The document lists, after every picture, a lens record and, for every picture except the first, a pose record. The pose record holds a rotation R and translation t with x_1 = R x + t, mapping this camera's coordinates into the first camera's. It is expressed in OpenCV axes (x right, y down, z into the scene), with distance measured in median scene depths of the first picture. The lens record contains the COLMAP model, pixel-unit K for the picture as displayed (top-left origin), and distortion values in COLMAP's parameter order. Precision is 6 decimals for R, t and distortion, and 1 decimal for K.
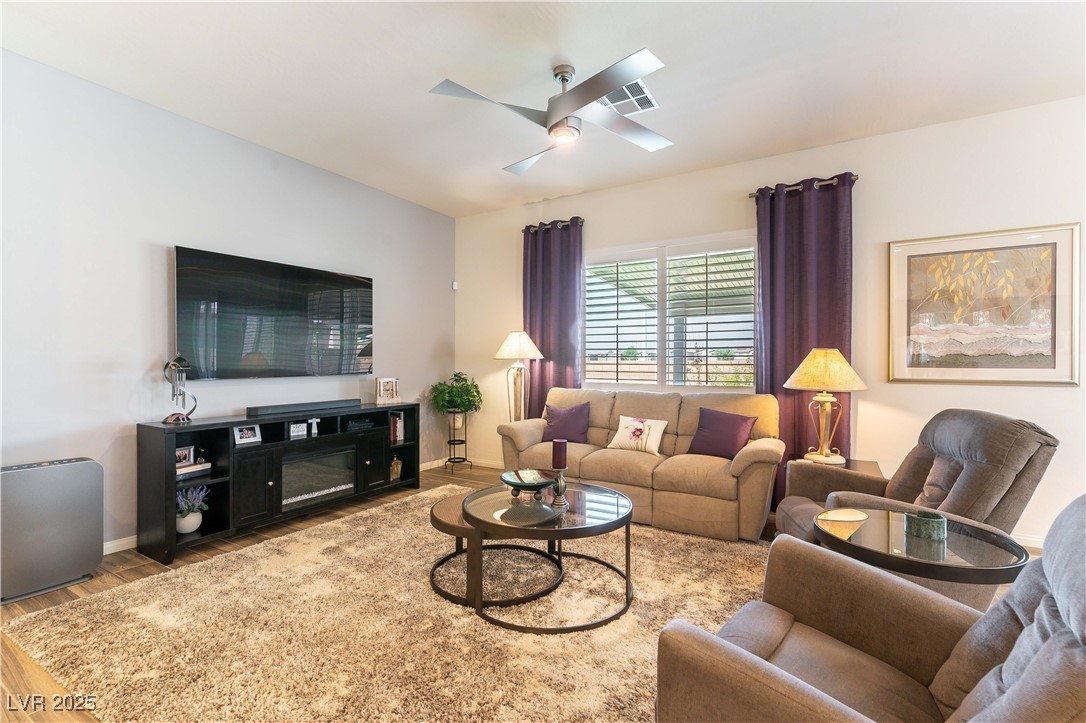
lens RADIAL K [[474.3, 0, 543.7], [0, 474.3, 363.2], [0, 0, 1]] dist [0.000674, 0.000151]
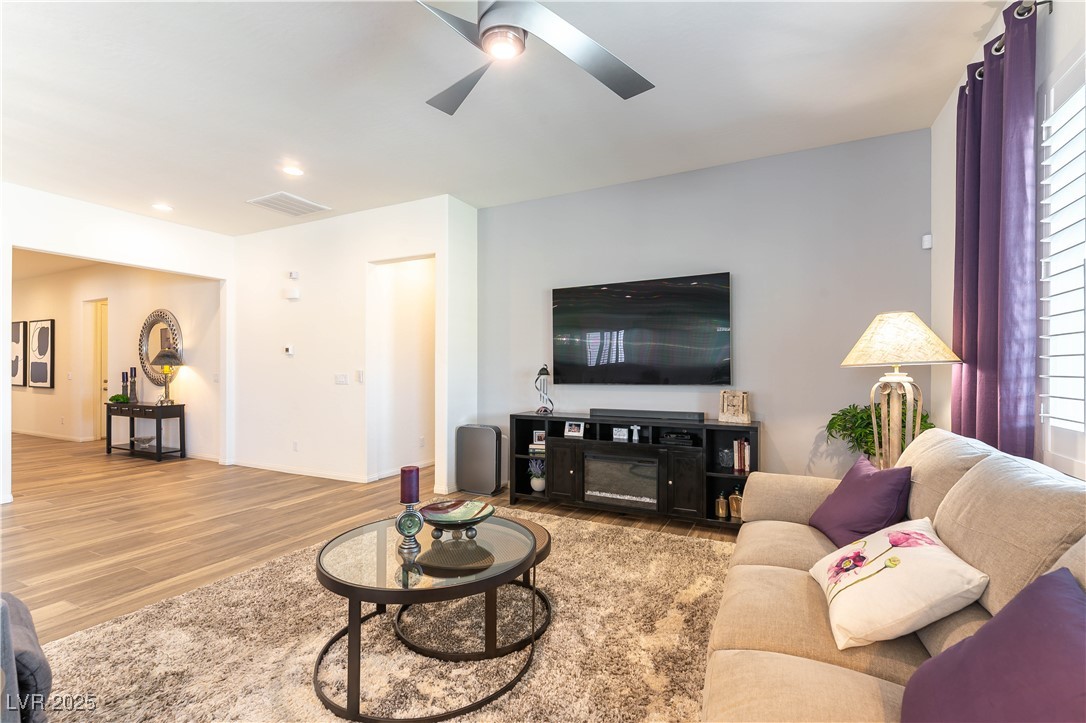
lens RADIAL K [[474.3, 0, 544.9], [0, 474.3, 369.7], [0, 0, 1]] dist [0.000674, 0.000151]
pose [[0.080459, 0.001630, -0.996757, 0.599879], [-0.000019, 0.999999, 0.001633, -0.007529], [0.996758, -0.000112, 0.080459, 0.810847]]
